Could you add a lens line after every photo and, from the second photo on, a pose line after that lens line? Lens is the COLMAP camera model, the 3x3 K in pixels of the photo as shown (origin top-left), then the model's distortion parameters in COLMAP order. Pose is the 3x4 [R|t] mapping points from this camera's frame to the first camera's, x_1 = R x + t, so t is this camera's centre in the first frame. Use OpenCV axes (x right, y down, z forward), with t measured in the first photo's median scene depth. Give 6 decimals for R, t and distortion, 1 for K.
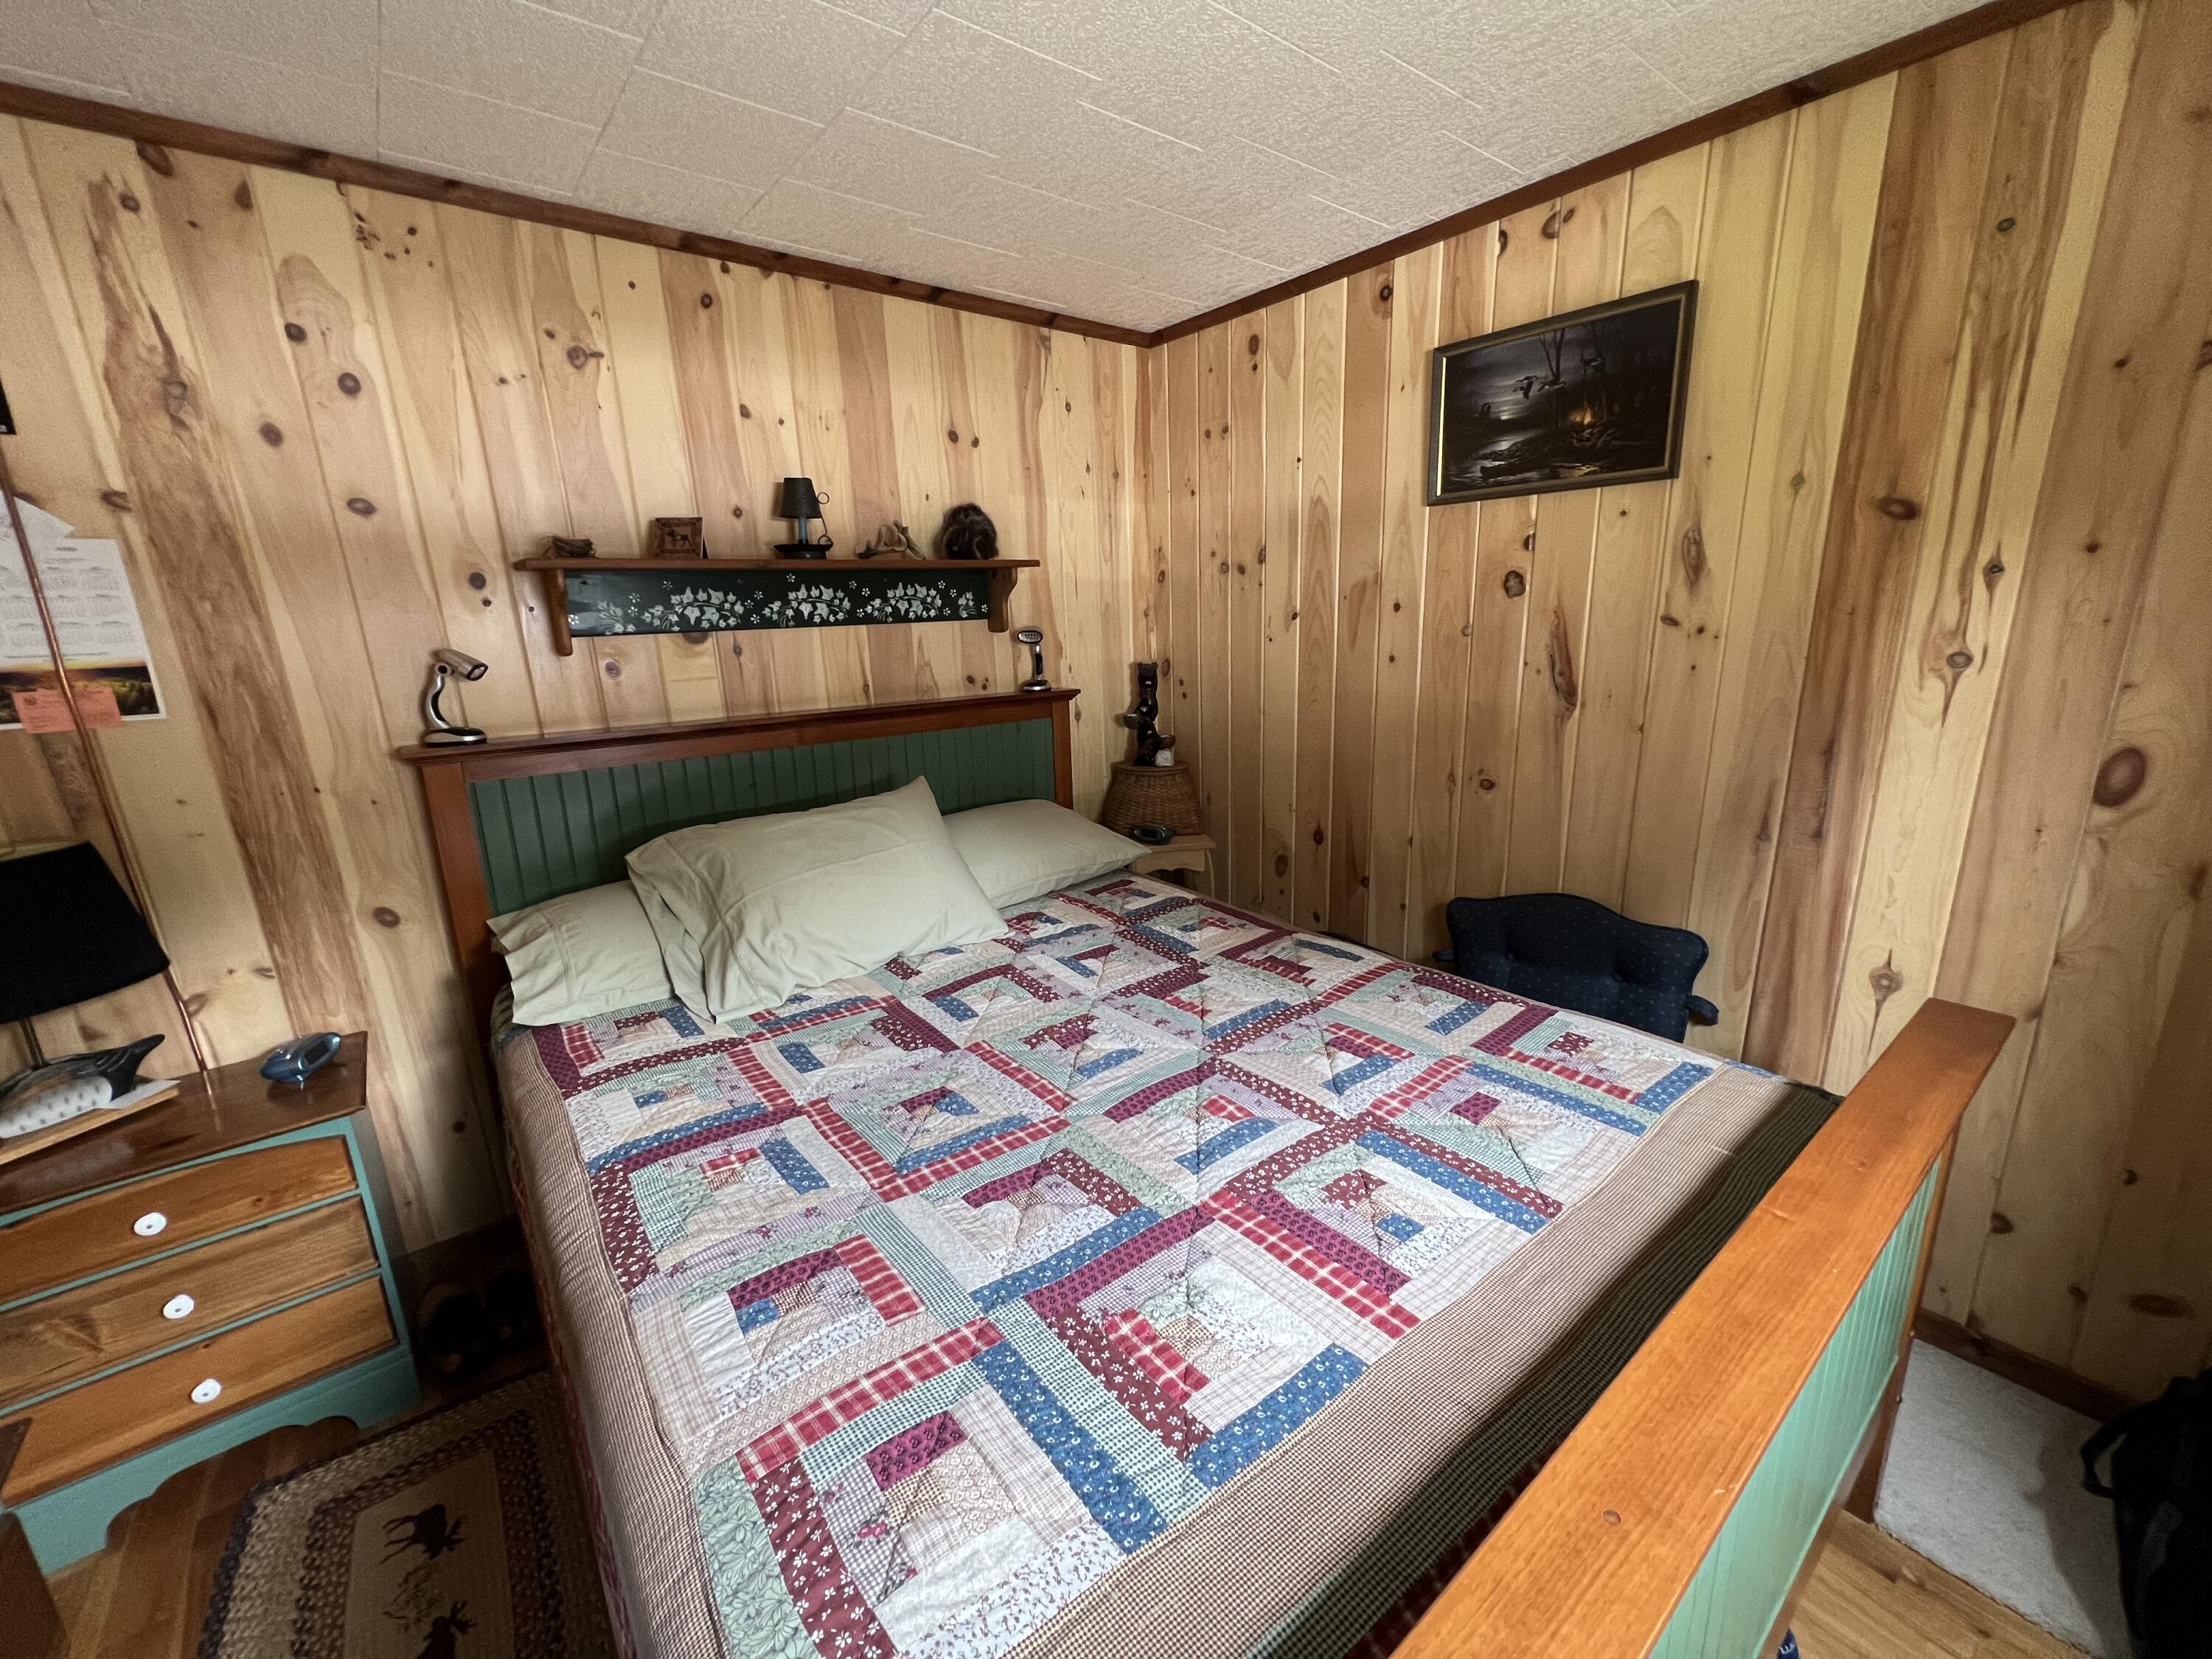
lens RADIAL K [[896.6, 0, 1100.3], [0, 896.6, 832.4], [0, 0, 1]] dist [-0.000370, -0.000669]
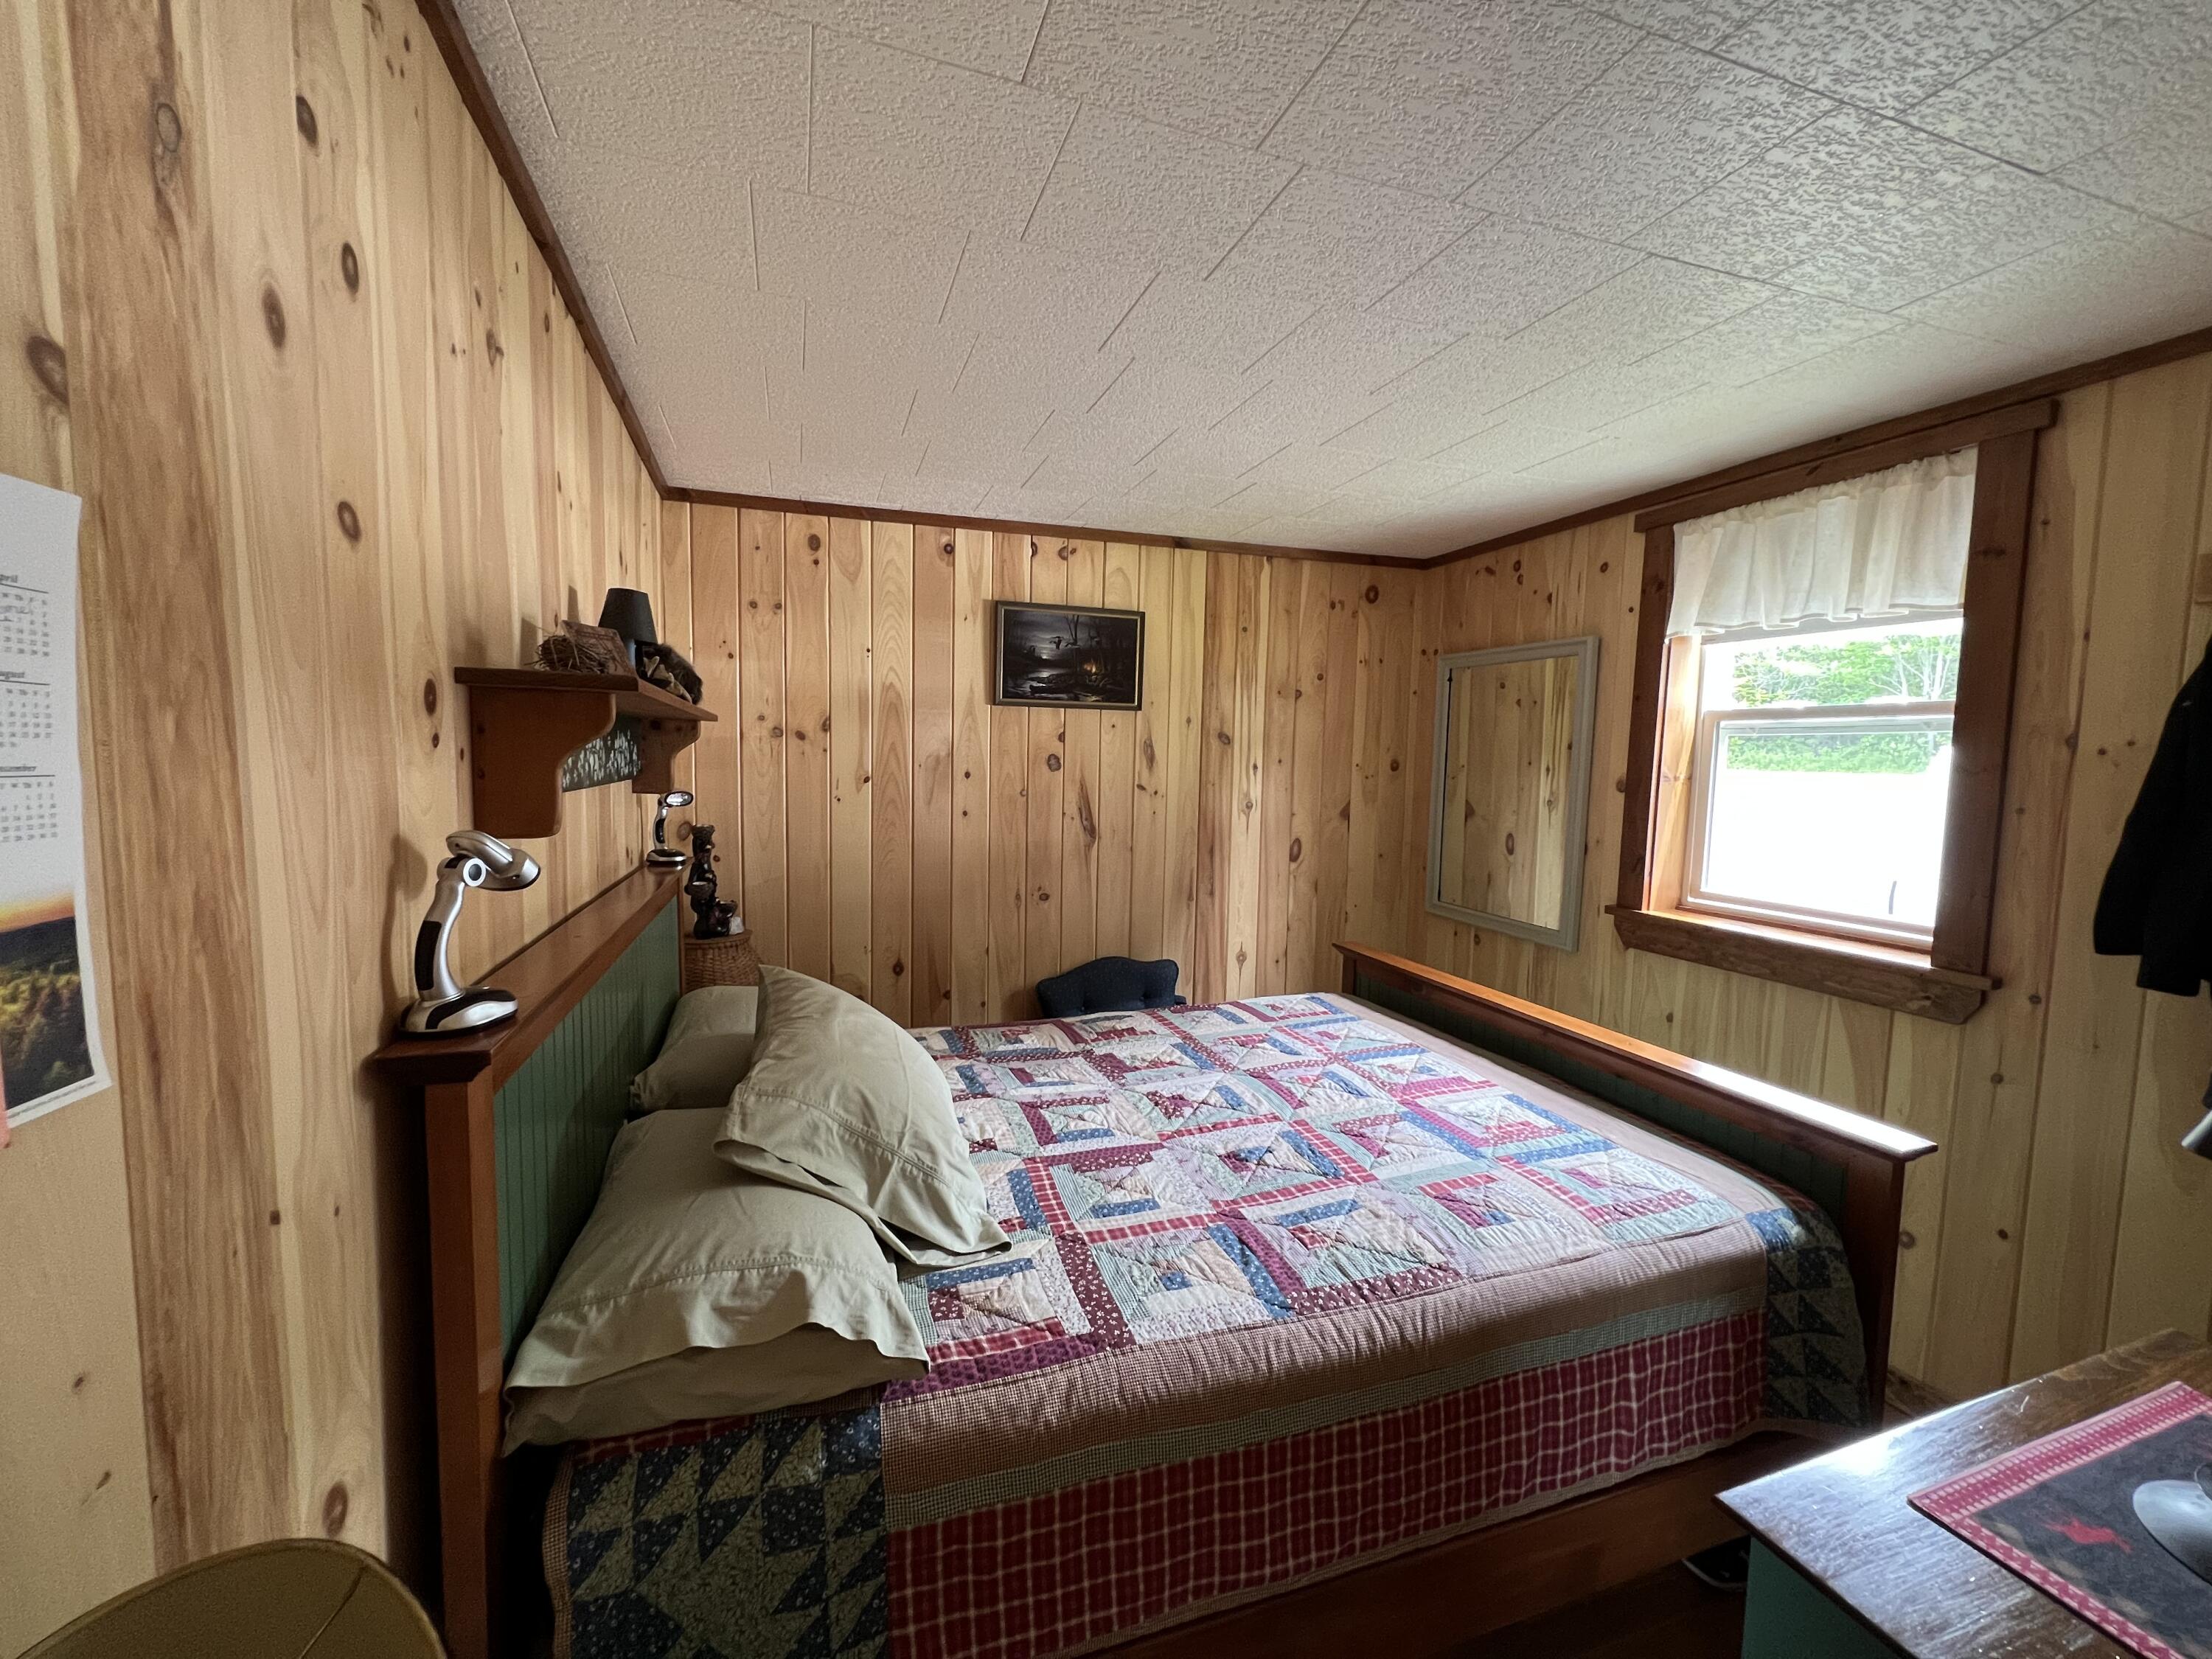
lens RADIAL K [[896.6, 0, 1099.3], [0, 896.6, 834.8], [0, 0, 1]] dist [-0.000370, -0.000669]
pose [[0.321856, -0.044980, 0.945720, -1.157296], [0.204664, 0.978559, -0.023111, -0.128969], [-0.924403, 0.200994, 0.324161, 0.557854]]
